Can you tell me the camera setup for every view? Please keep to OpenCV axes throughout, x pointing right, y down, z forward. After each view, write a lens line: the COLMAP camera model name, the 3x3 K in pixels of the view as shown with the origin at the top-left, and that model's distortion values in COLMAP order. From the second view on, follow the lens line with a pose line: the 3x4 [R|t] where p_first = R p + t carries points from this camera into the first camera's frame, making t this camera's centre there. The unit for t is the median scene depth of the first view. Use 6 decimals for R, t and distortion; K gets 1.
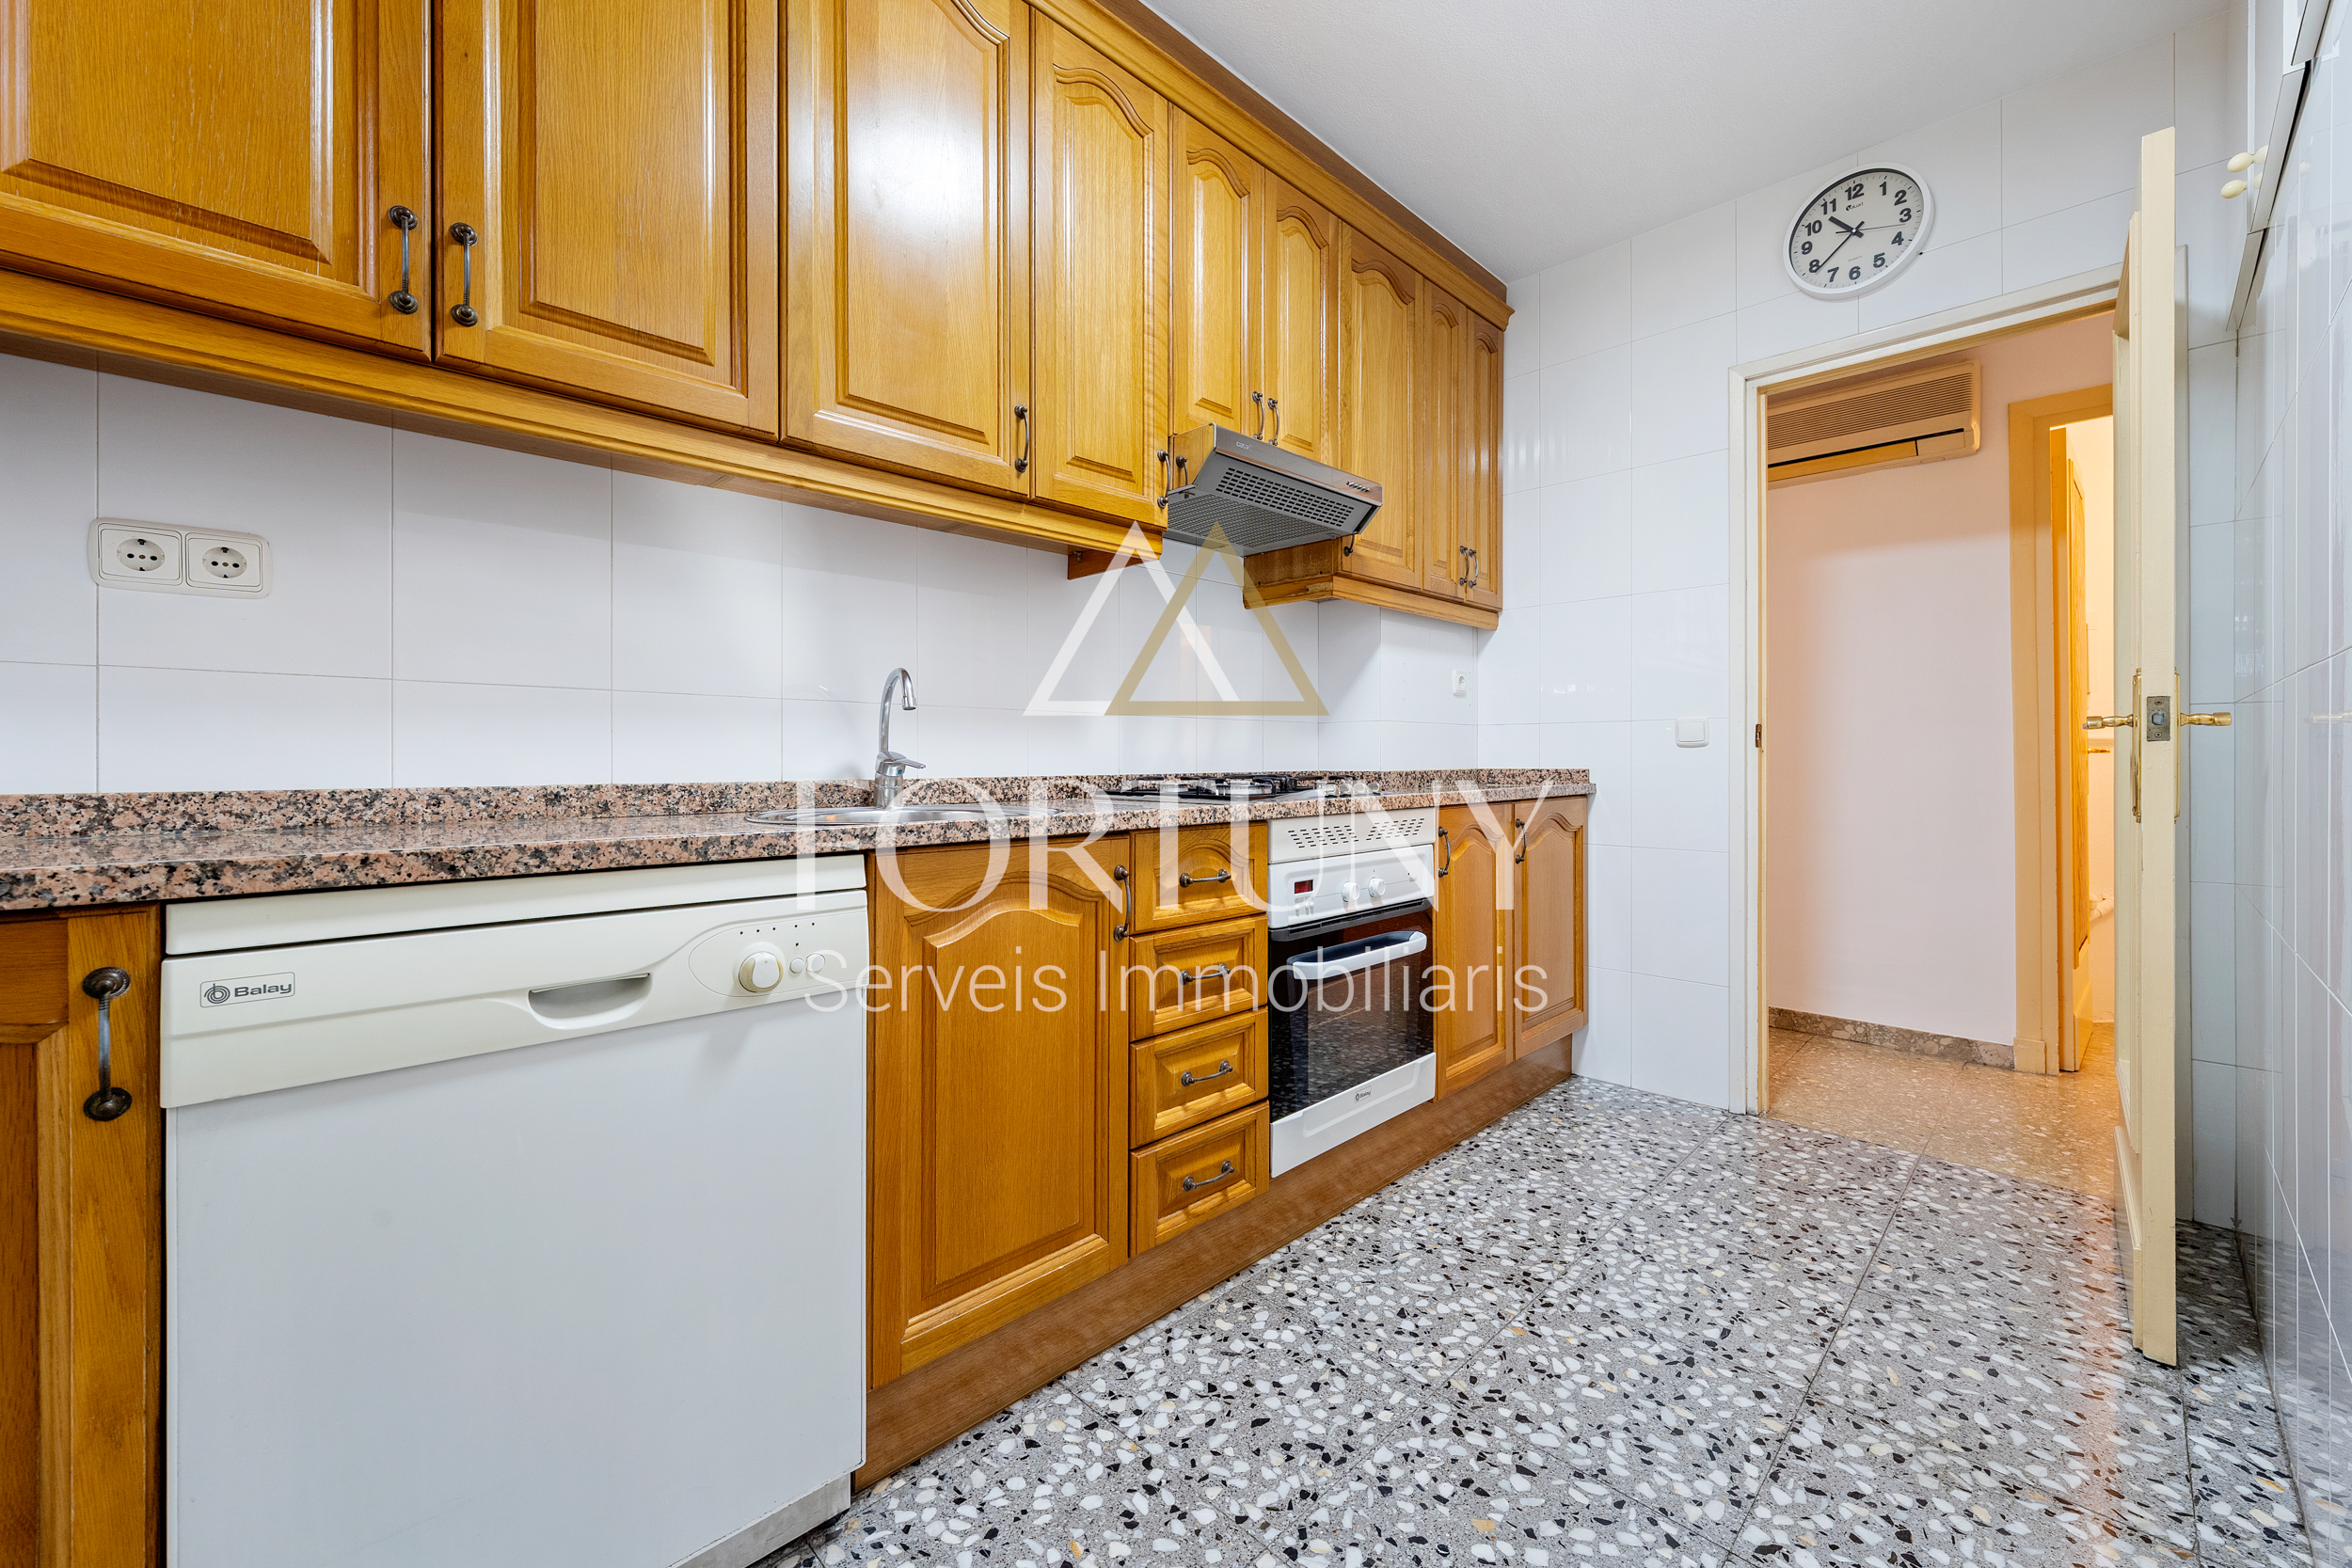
lens RADIAL K [[915.9, 0, 1179.0], [0, 915.9, 767.8], [0, 0, 1]] dist [-0.000577, 0.000265]
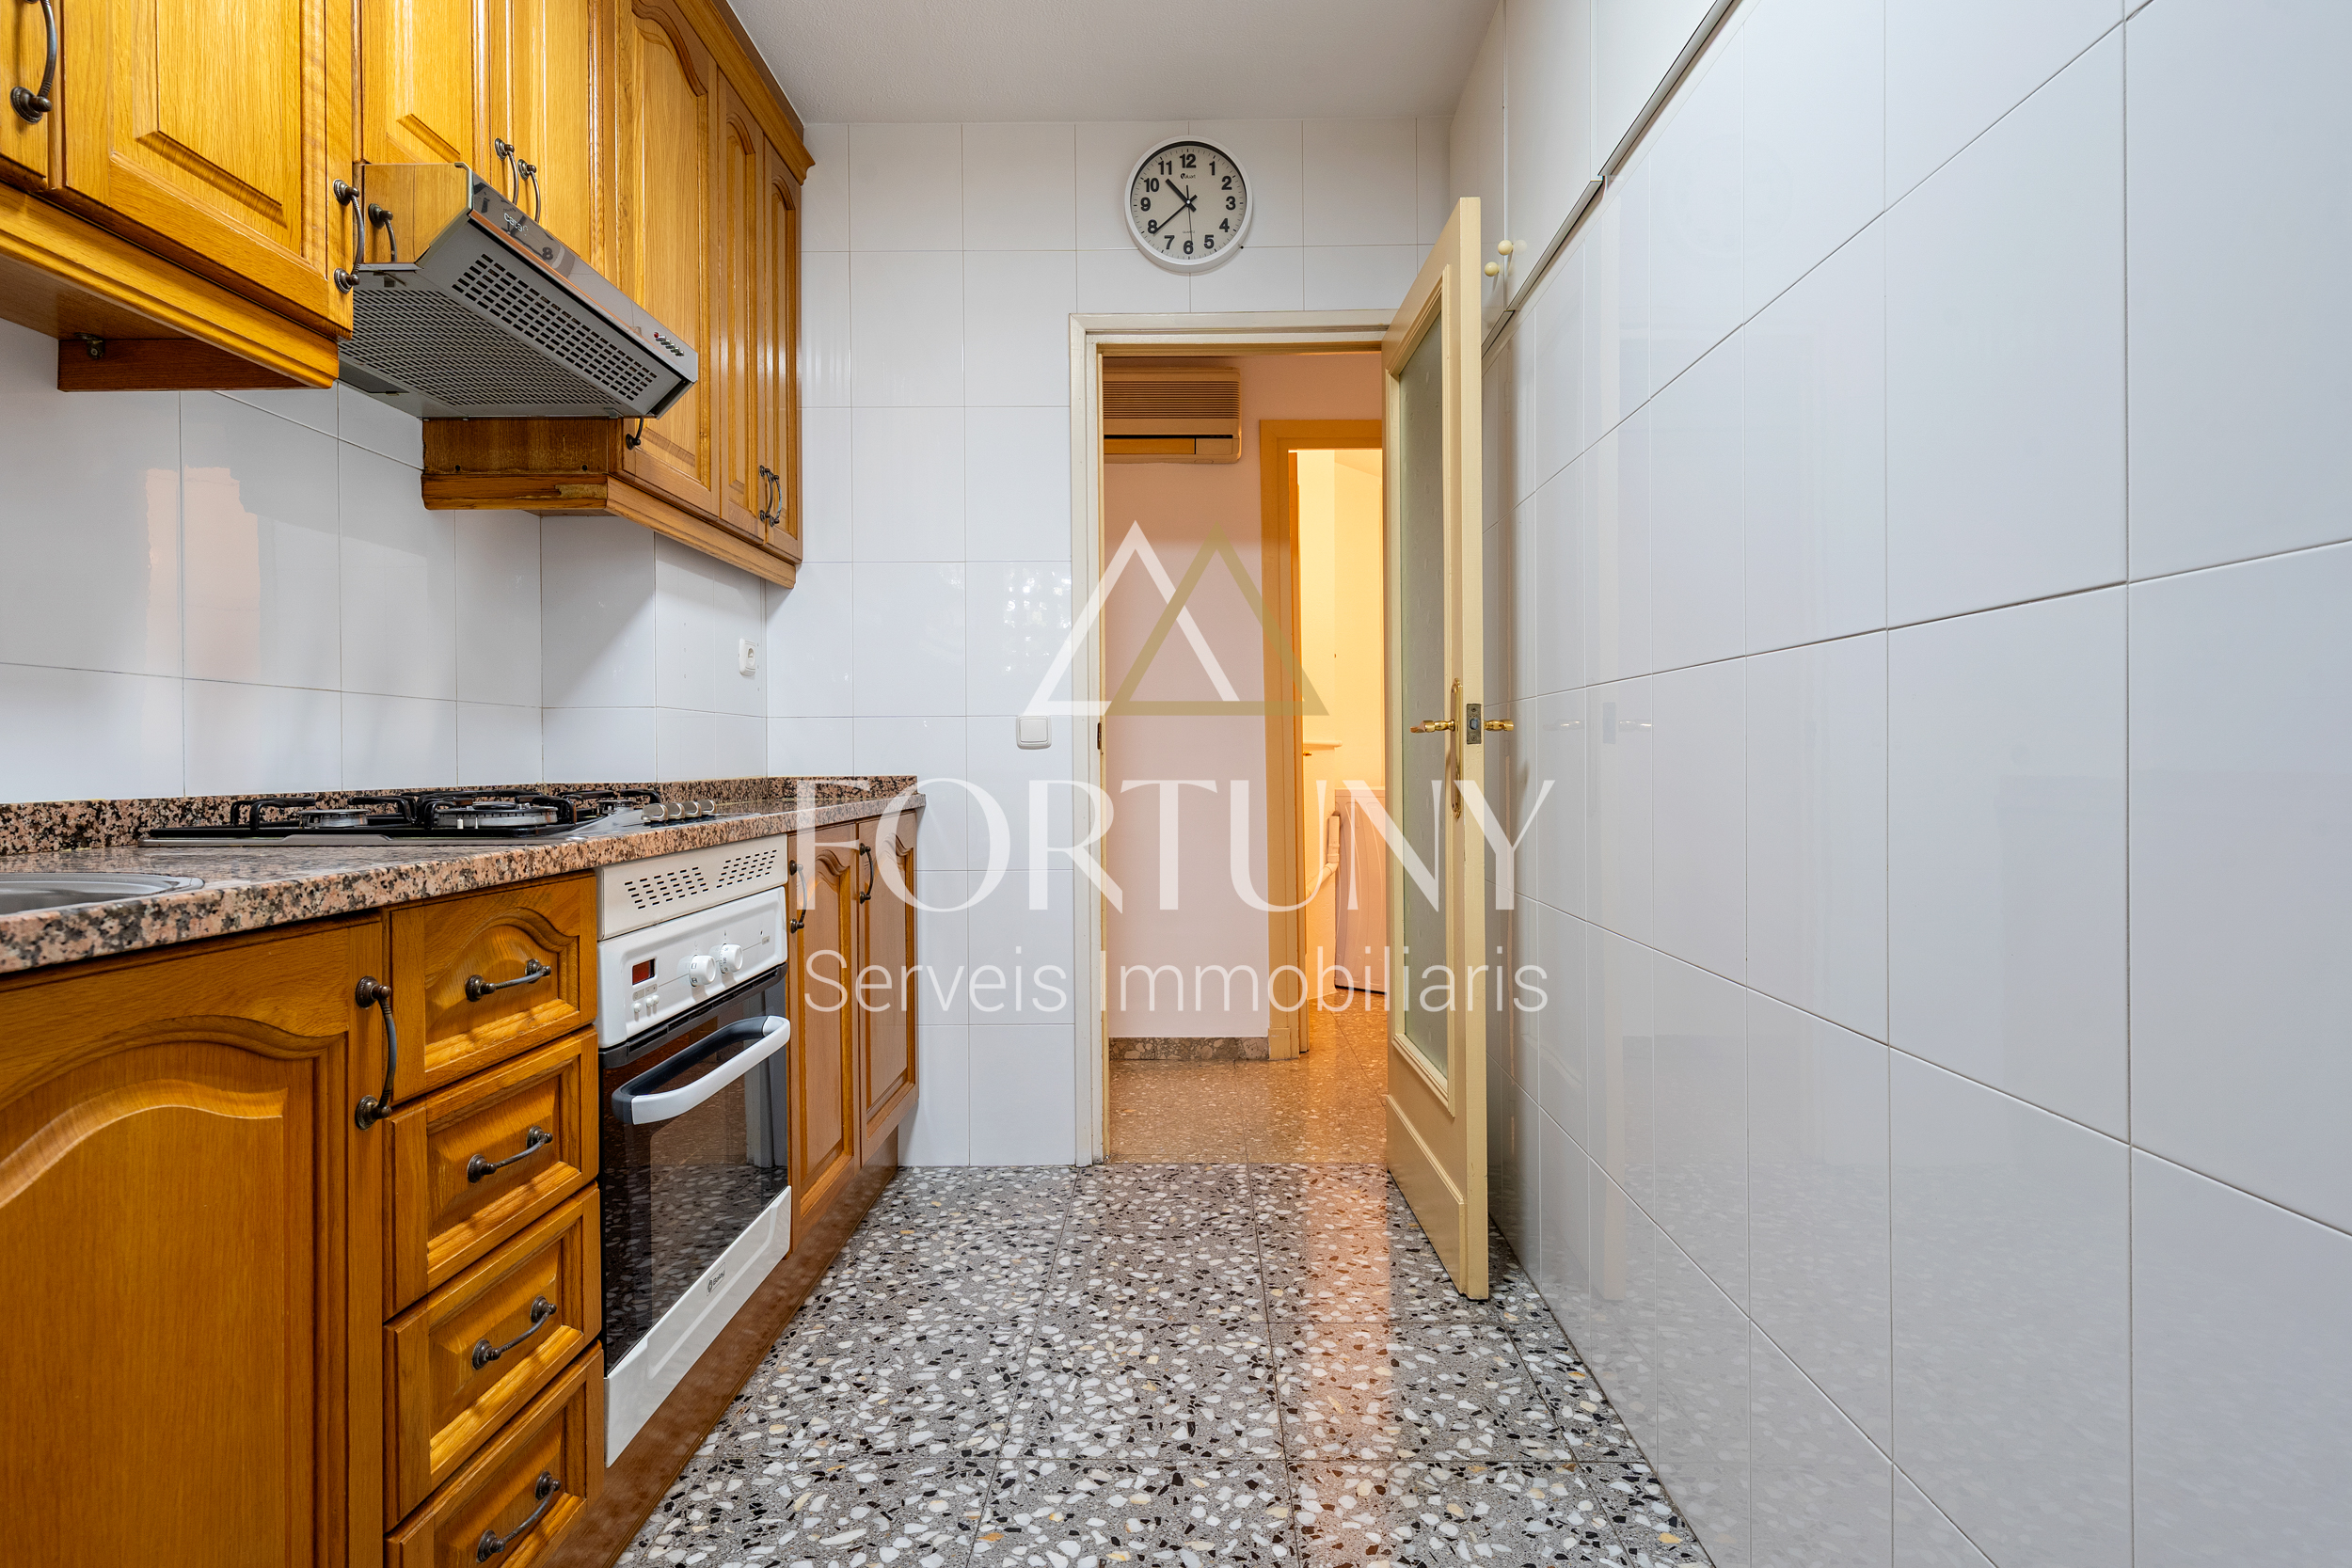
lens RADIAL K [[1174.5, 0, 1173.0], [0, 1174.5, 771.8], [0, 0, 1]] dist [0.007843, -0.003136]
pose [[0.717683, -0.008942, 0.696313, -0.150860], [0.011804, 0.999930, 0.000675, -0.000536], [-0.696270, 0.007735, 0.717738, 0.176748]]
